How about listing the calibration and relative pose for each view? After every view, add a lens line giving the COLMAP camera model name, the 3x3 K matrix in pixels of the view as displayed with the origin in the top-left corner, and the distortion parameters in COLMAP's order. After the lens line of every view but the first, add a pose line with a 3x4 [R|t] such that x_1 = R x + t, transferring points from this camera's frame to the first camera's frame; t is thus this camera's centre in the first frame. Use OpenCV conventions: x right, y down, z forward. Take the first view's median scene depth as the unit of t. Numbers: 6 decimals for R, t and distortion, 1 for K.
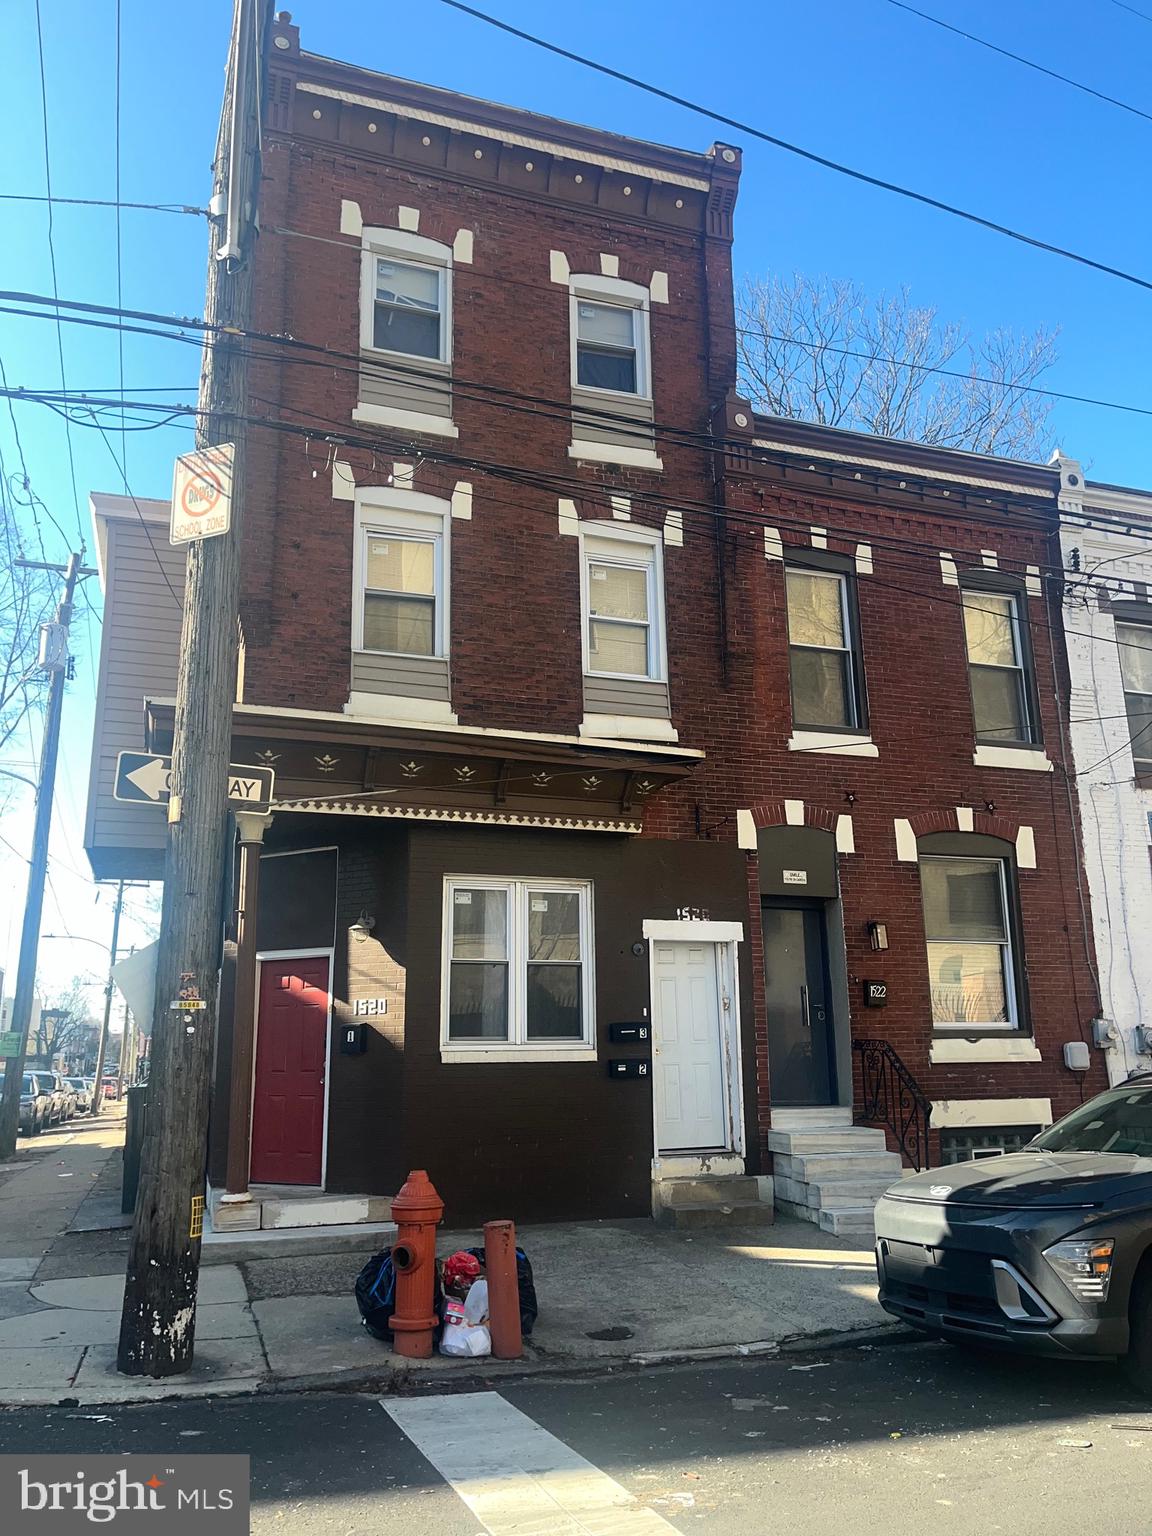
lens RADIAL K [[1178.4, 0, 570.7], [0, 1178.4, 772.0], [0, 0, 1]] dist [0.056718, -0.067890]
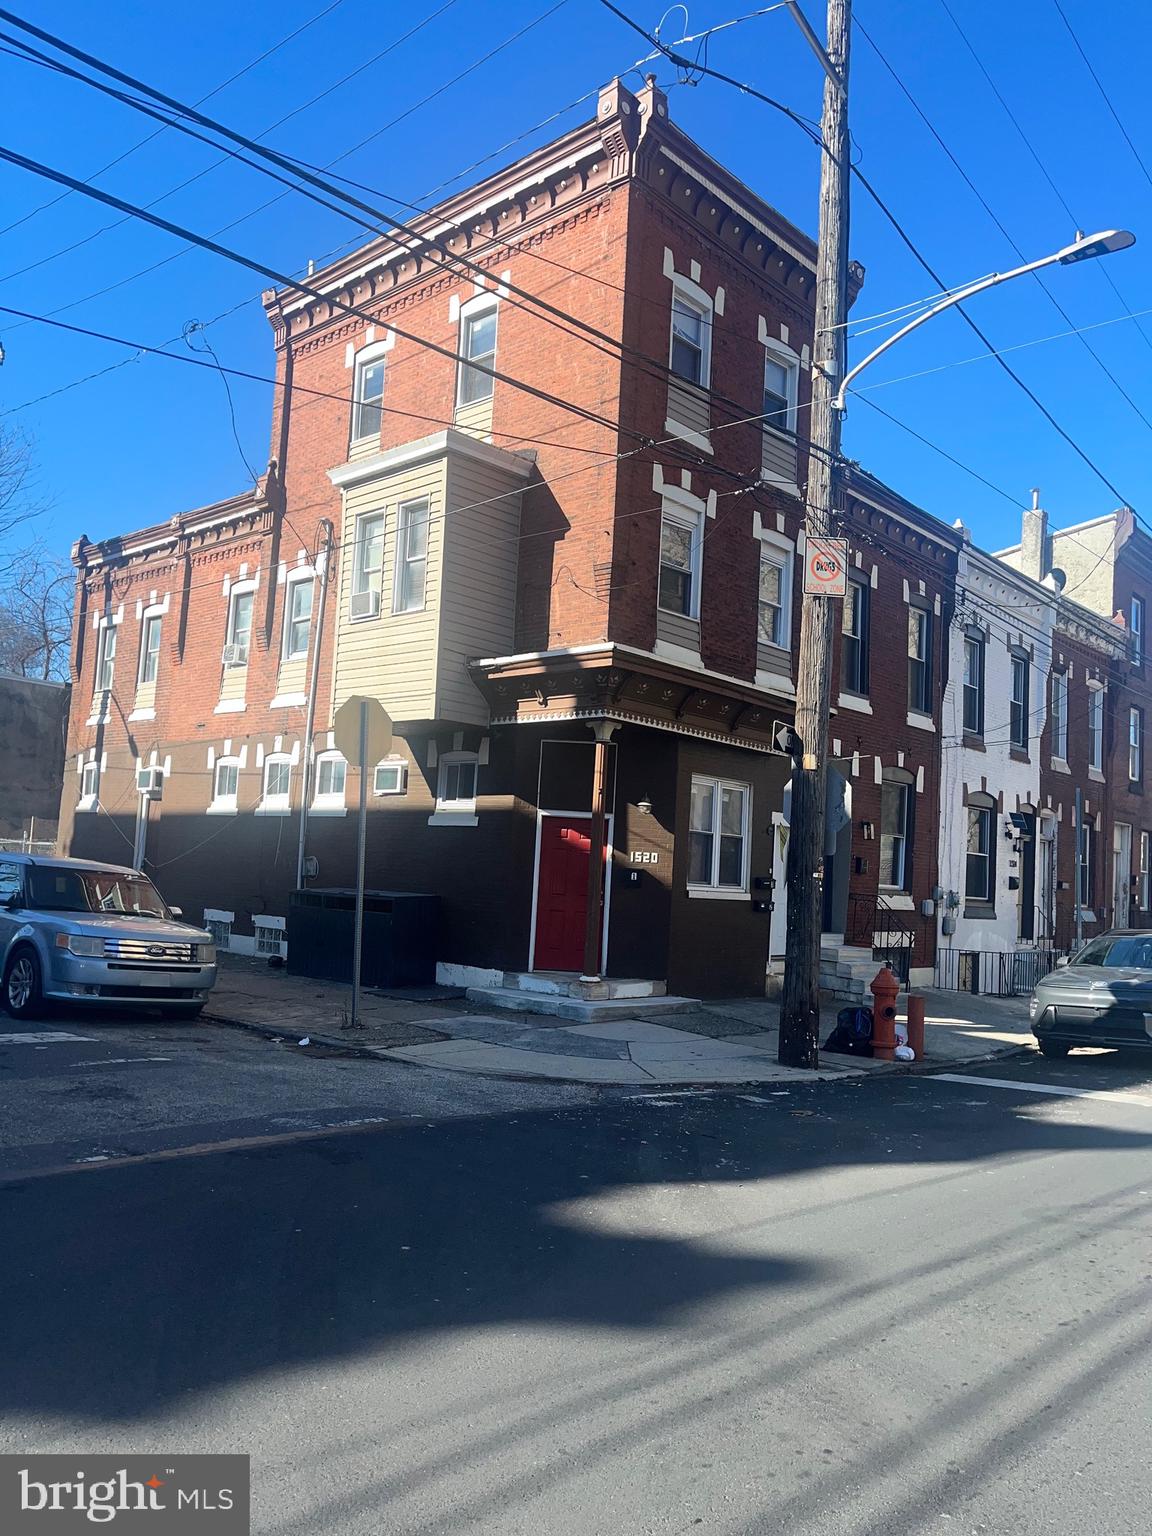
lens RADIAL K [[1178.4, 0, 587.0], [0, 1178.4, 771.4], [0, 0, 1]] dist [0.056718, -0.067890]
pose [[0.876226, 0.102993, 0.470765, -0.857665], [-0.176222, 0.977716, 0.114095, -0.055947], [-0.448524, -0.182932, 0.874850, -0.211490]]
